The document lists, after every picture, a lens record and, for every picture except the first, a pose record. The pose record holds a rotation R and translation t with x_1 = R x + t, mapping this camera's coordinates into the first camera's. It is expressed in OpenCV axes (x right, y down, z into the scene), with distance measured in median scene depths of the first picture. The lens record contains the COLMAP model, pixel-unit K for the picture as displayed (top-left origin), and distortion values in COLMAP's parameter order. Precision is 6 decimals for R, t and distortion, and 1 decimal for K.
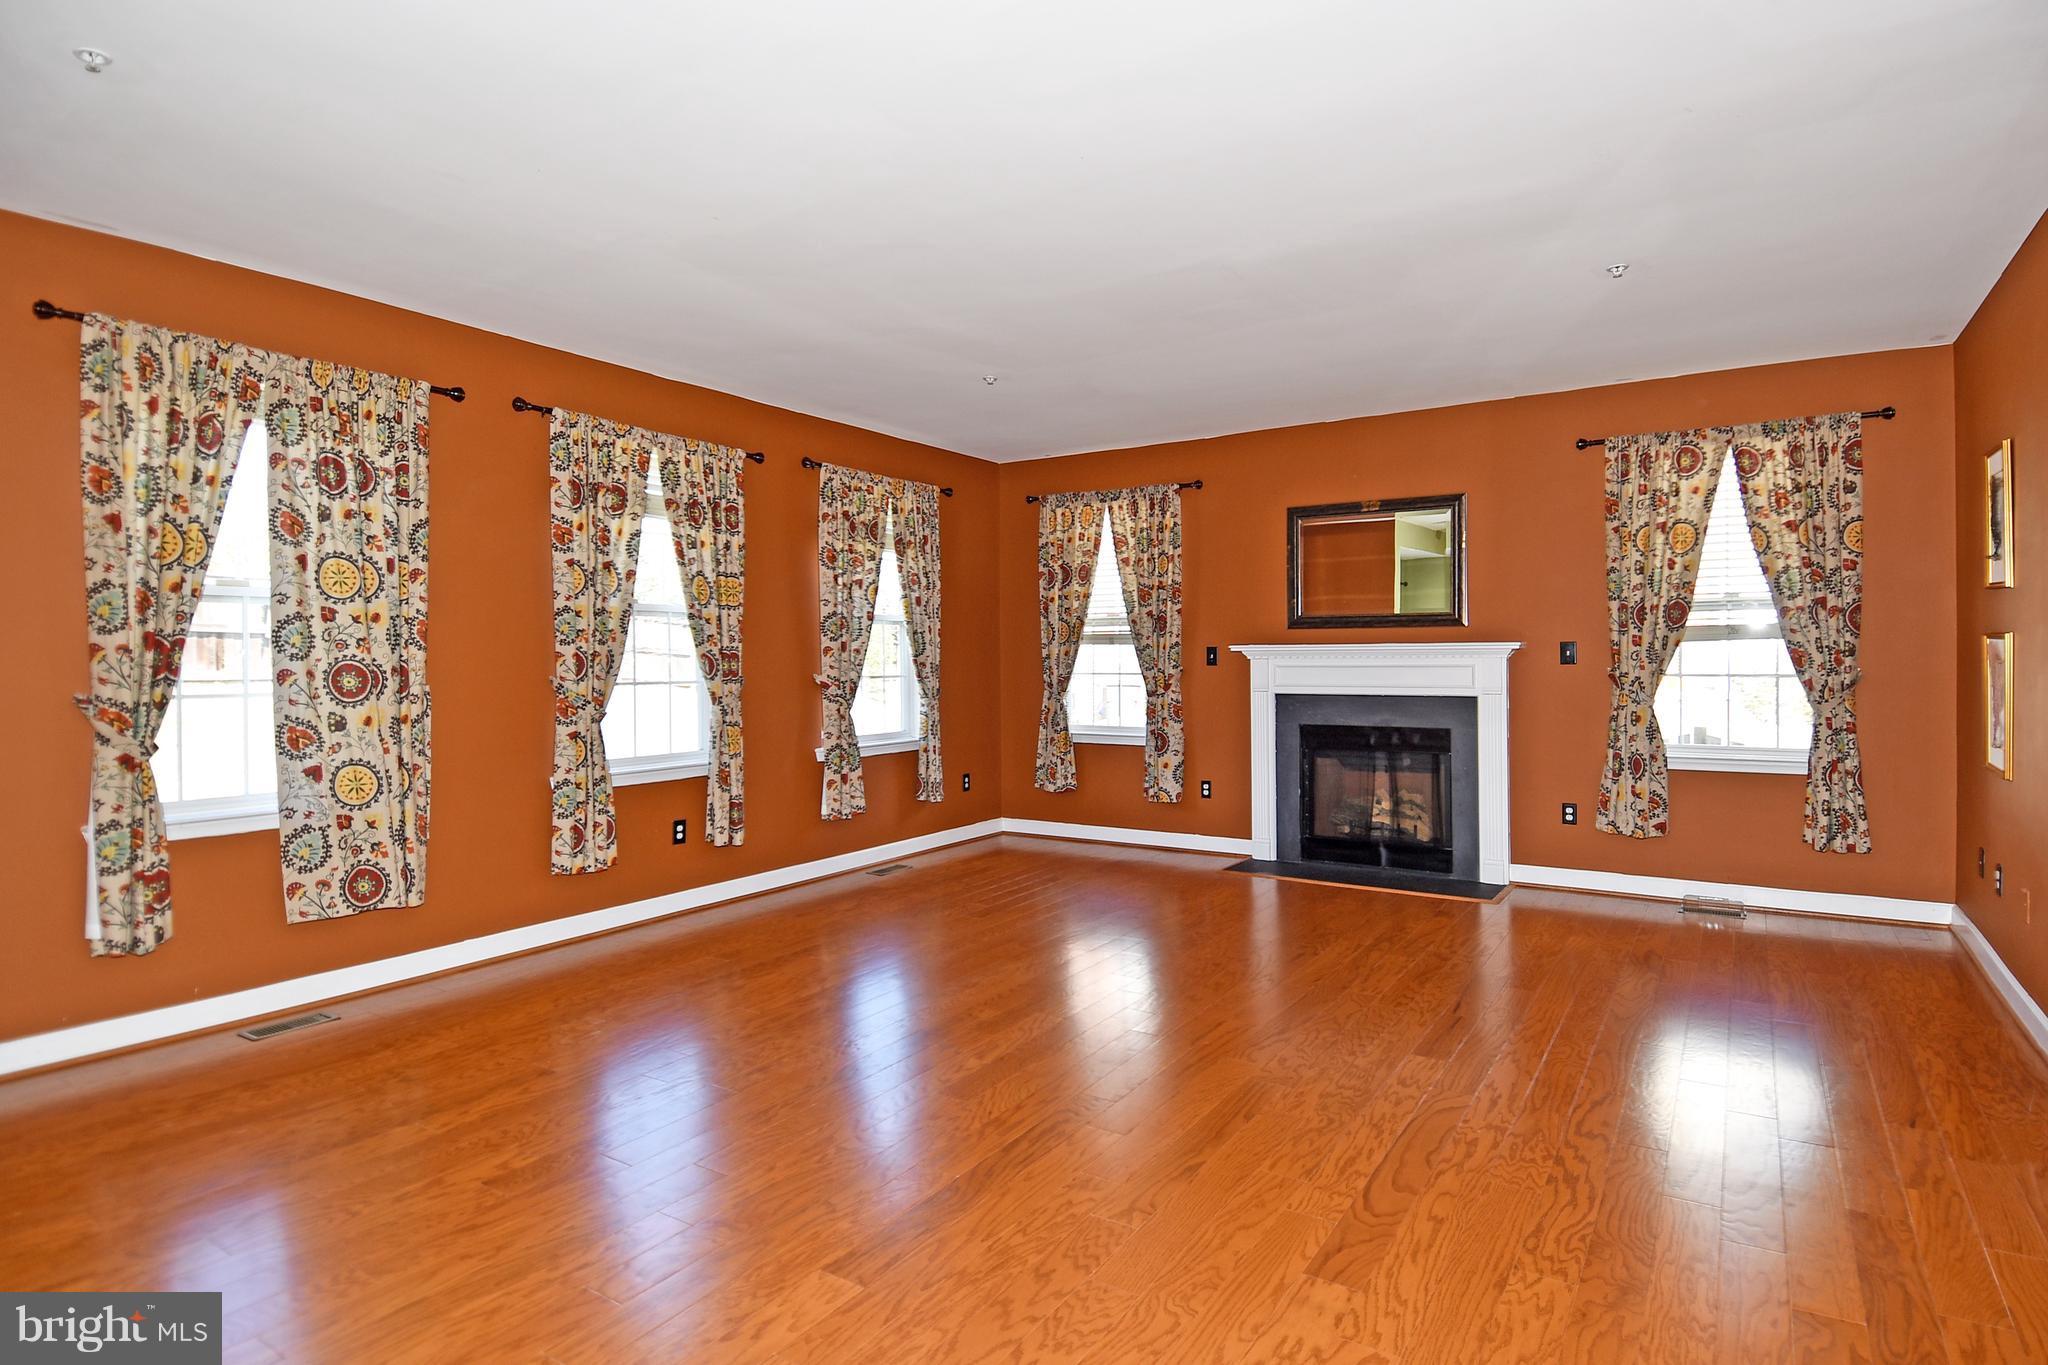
lens RADIAL K [[1033.4, 0, 1032.5], [0, 1033.4, 653.6], [0, 0, 1]] dist [0.056024, -0.054689]
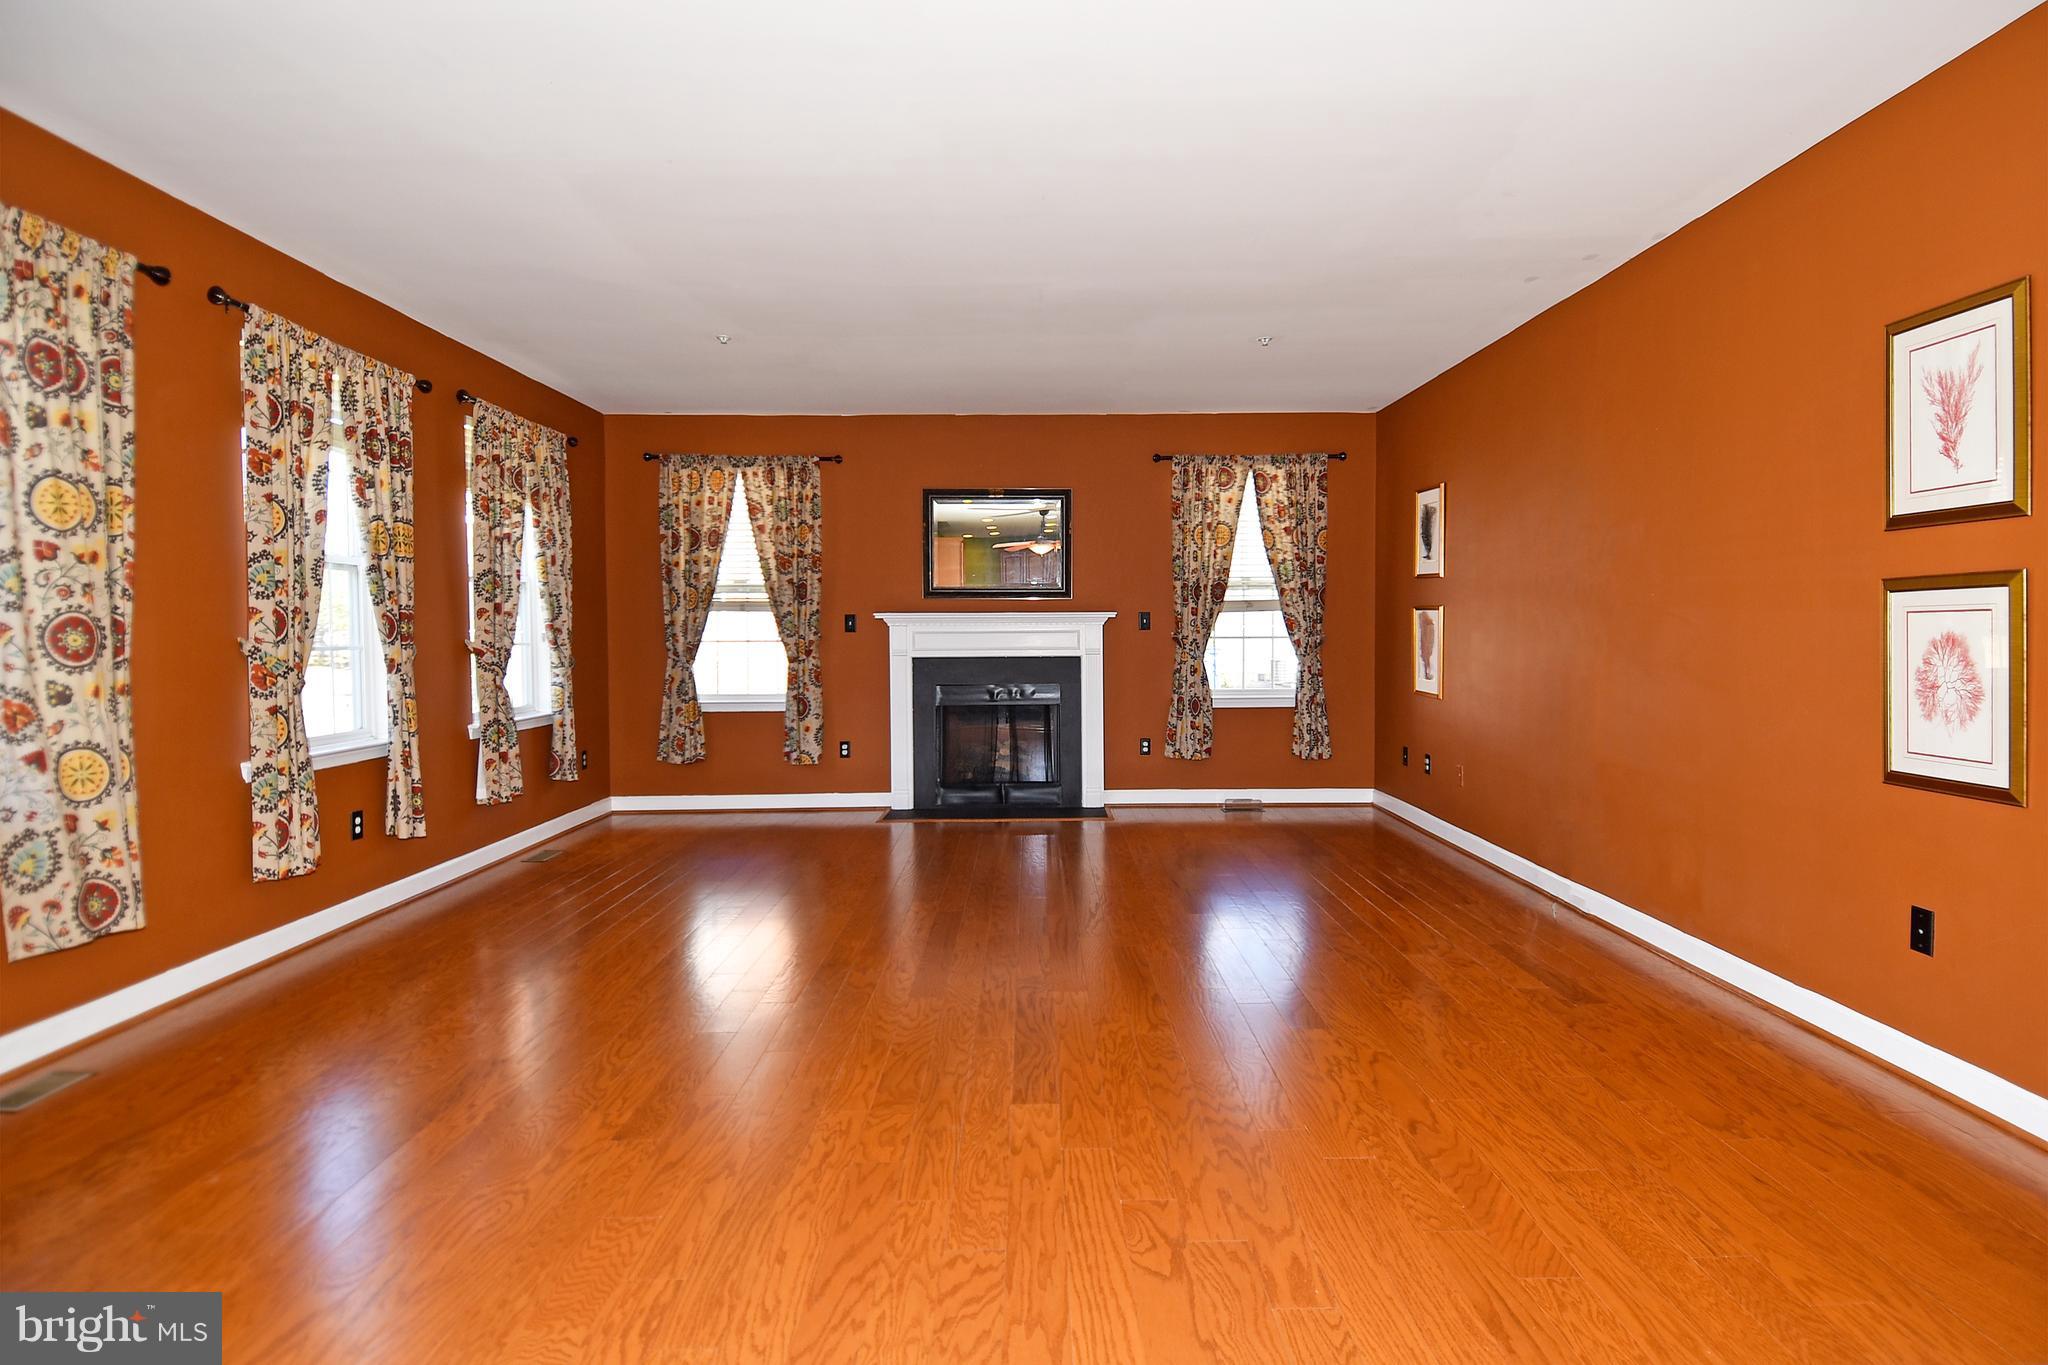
lens RADIAL K [[1004.4, 0, 1114.7], [0, 1004.4, 643.0], [0, 0, 1]] dist [0.043138, -0.032164]
pose [[0.842187, -0.007484, 0.539133, -0.204889], [-0.001239, 0.999874, 0.015815, 0.008126], [-0.539183, -0.013987, 0.842072, -0.015245]]
